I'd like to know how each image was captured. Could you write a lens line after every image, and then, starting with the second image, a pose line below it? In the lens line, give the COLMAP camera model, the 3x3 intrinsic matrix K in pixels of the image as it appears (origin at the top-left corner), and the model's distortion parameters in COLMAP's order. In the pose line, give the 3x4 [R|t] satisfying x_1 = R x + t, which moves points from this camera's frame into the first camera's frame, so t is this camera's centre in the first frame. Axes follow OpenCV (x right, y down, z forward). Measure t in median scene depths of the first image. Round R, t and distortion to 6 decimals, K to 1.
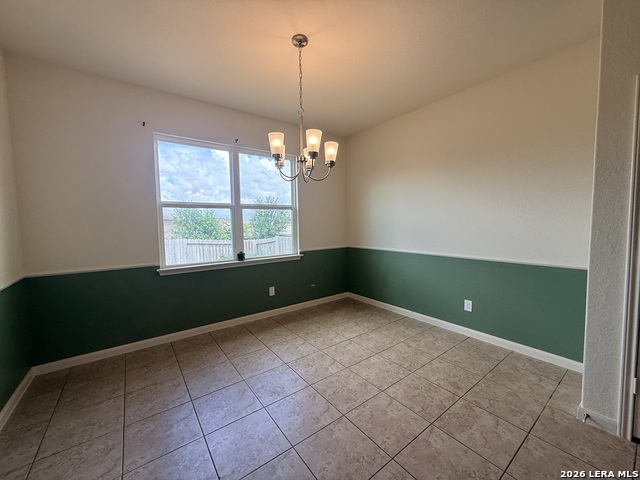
lens RADIAL K [[255.0, 0, 316.2], [0, 255.0, 241.0], [0, 0, 1]] dist [-0.001261, 0.000332]
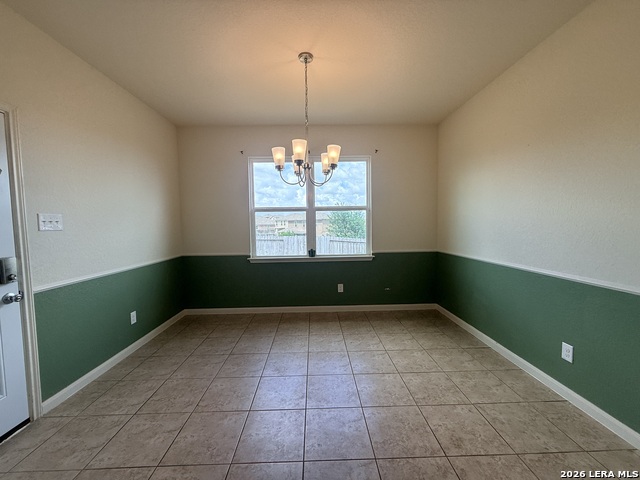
lens RADIAL K [[255.0, 0, 319.7], [0, 255.0, 240.3], [0, 0, 1]] dist [-0.001261, 0.000332]
pose [[0.815763, 0.040236, -0.576985, 0.425203], [-0.039039, 0.999133, 0.014480, -0.015146], [0.577067, 0.010713, 0.816626, 0.098842]]
